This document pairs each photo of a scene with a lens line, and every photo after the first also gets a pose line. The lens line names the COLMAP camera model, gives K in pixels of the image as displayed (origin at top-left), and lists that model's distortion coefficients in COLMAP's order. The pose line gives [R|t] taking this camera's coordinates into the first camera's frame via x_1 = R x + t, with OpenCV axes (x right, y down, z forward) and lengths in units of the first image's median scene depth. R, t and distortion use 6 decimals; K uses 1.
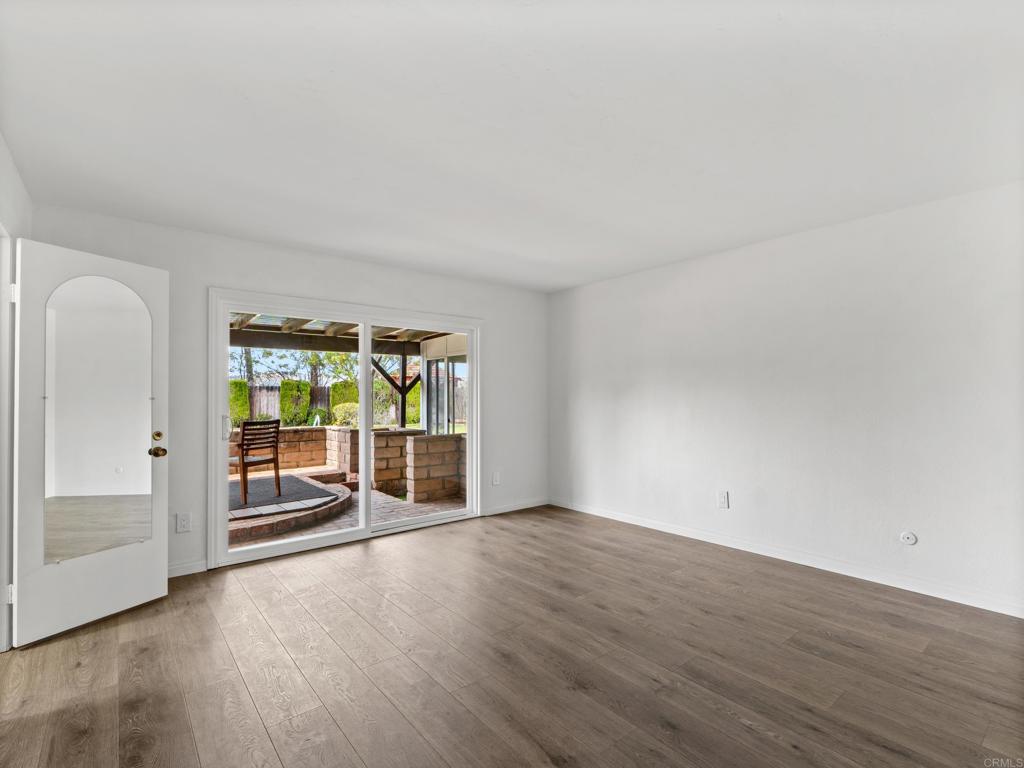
lens RADIAL K [[490.3, 0, 510.0], [0, 490.3, 388.7], [0, 0, 1]] dist [0.004150, -0.000773]
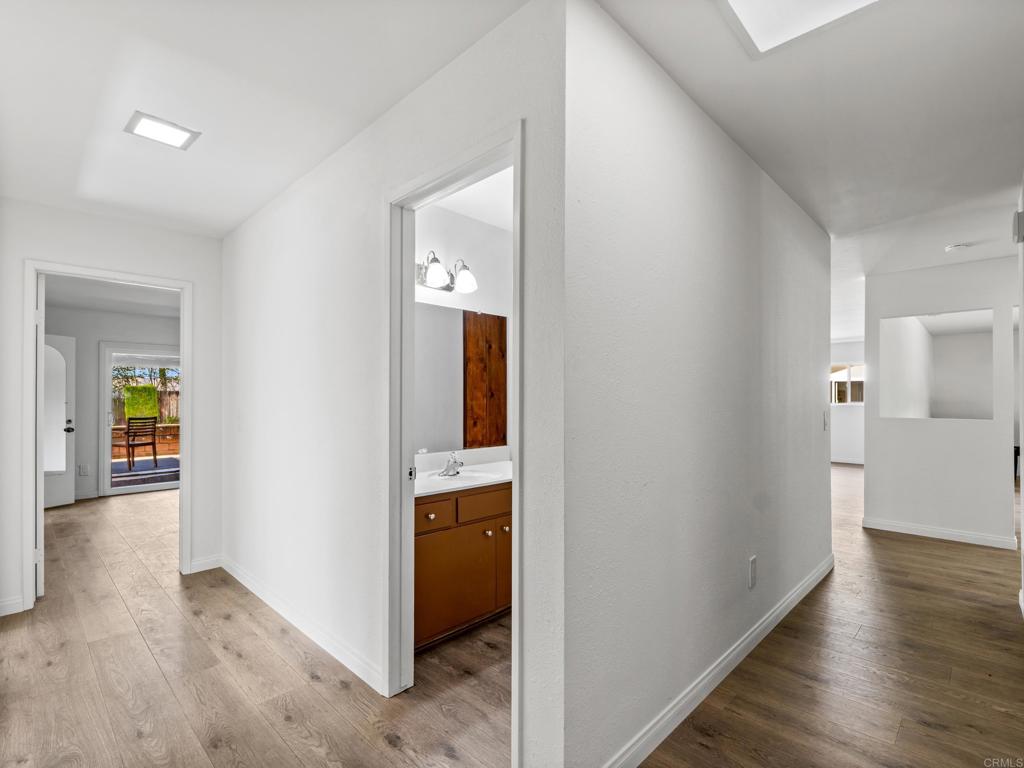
lens RADIAL K [[490.3, 0, 513.7], [0, 490.3, 387.9], [0, 0, 1]] dist [0.004150, -0.000773]
pose [[0.993202, 0.000205, 0.116404, 0.692016], [0.000655, 0.999973, -0.007348, -0.020361], [-0.116403, 0.007375, 0.993175, -0.979766]]
